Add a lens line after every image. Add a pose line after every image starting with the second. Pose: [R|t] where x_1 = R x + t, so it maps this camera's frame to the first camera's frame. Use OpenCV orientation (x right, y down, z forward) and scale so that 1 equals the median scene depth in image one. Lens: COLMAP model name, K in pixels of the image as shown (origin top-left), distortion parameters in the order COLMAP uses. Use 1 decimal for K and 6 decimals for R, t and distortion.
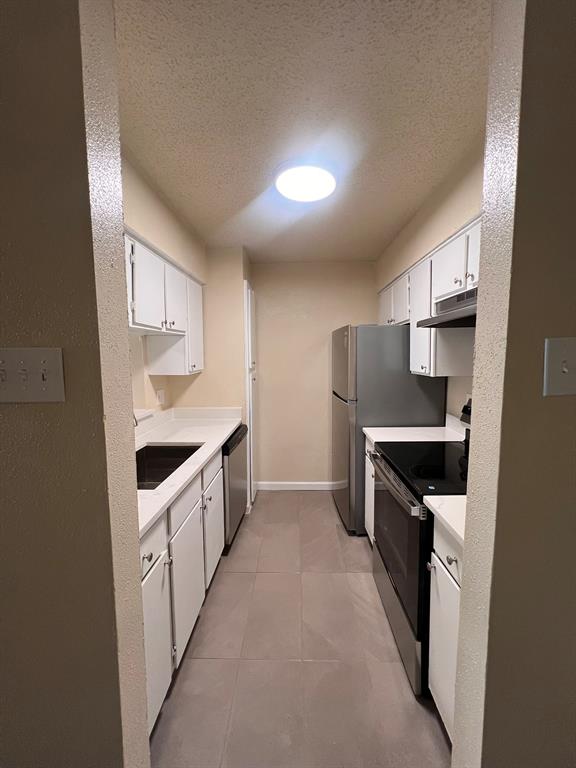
lens RADIAL K [[309.2, 0, 288.0], [0, 309.2, 384.0], [0, 0, 1]] dist [-0.001402, -0.000055]
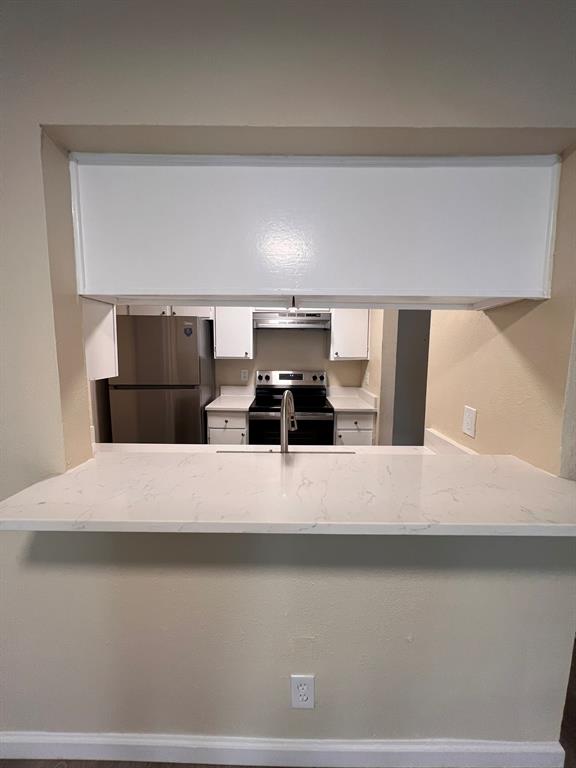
lens RADIAL K [[309.2, 0, 288.0], [0, 309.2, 384.0], [0, 0, 1]] dist [0.000380, -0.000033]
pose [[-0.028197, -0.111145, 0.993404, -0.925244], [0.082607, 0.990141, 0.113125, -0.050398], [-0.996183, 0.085252, -0.018738, 0.712560]]
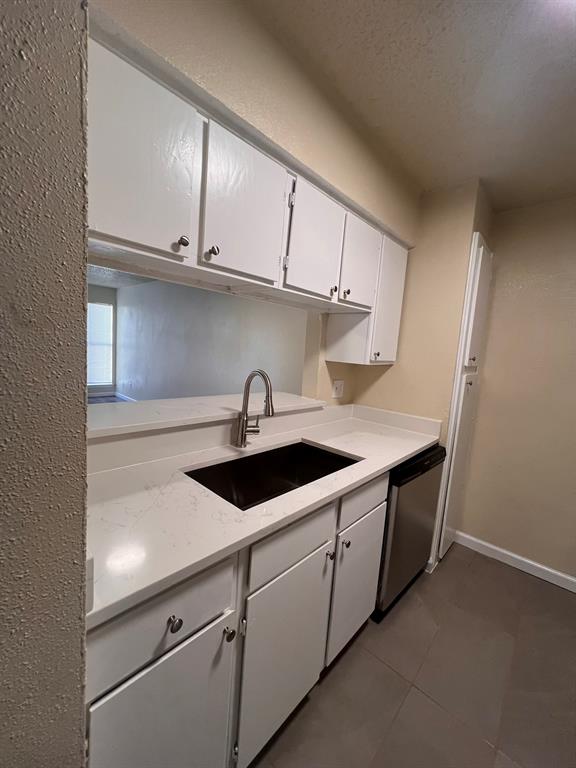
lens RADIAL K [[309.2, 0, 288.0], [0, 309.2, 384.0], [0, 0, 1]] dist [-0.001402, -0.000055]
pose [[0.755990, 0.129931, -0.641558, 0.026909], [-0.131492, 0.990268, 0.045607, 0.009309], [0.641240, 0.049882, 0.765717, 0.288951]]
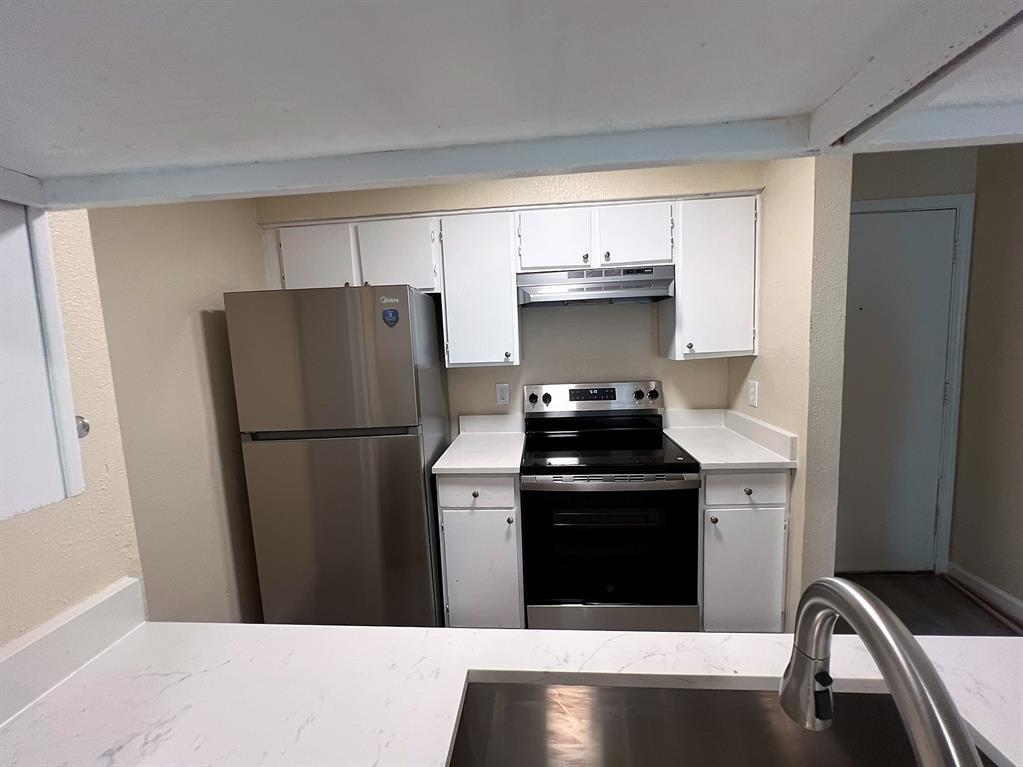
lens RADIAL K [[411.8, 0, 511.5], [0, 411.8, 383.5], [0, 0, 1]] dist [0.000380, -0.000033]
pose [[0.045057, -0.106364, 0.993306, -0.503199], [0.133638, 0.986020, 0.099522, -0.070596], [-0.990005, 0.128260, 0.058641, 0.797964]]
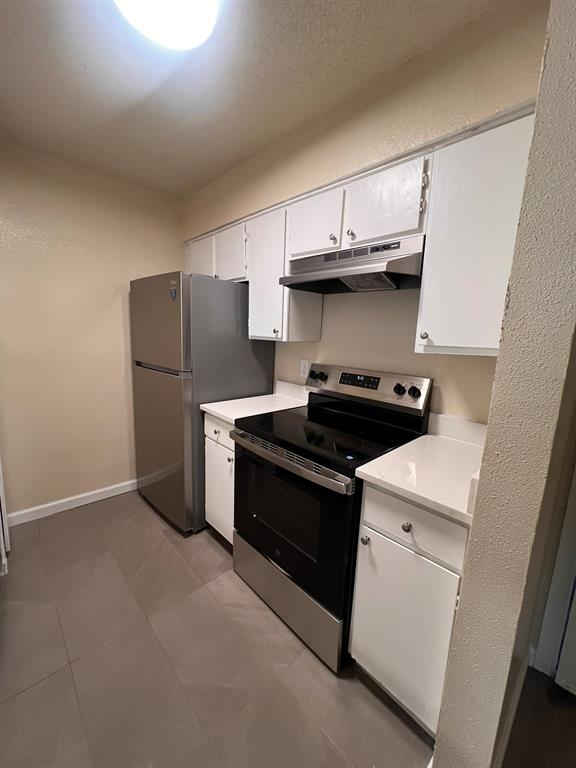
lens RADIAL K [[309.2, 0, 288.0], [0, 309.2, 384.0], [0, 0, 1]] dist [-0.001402, -0.000055]
pose [[0.704265, -0.073594, 0.706112, -0.166584], [0.012526, 0.995746, 0.091288, 0.016514], [-0.709827, -0.055446, 0.702191, 0.271989]]
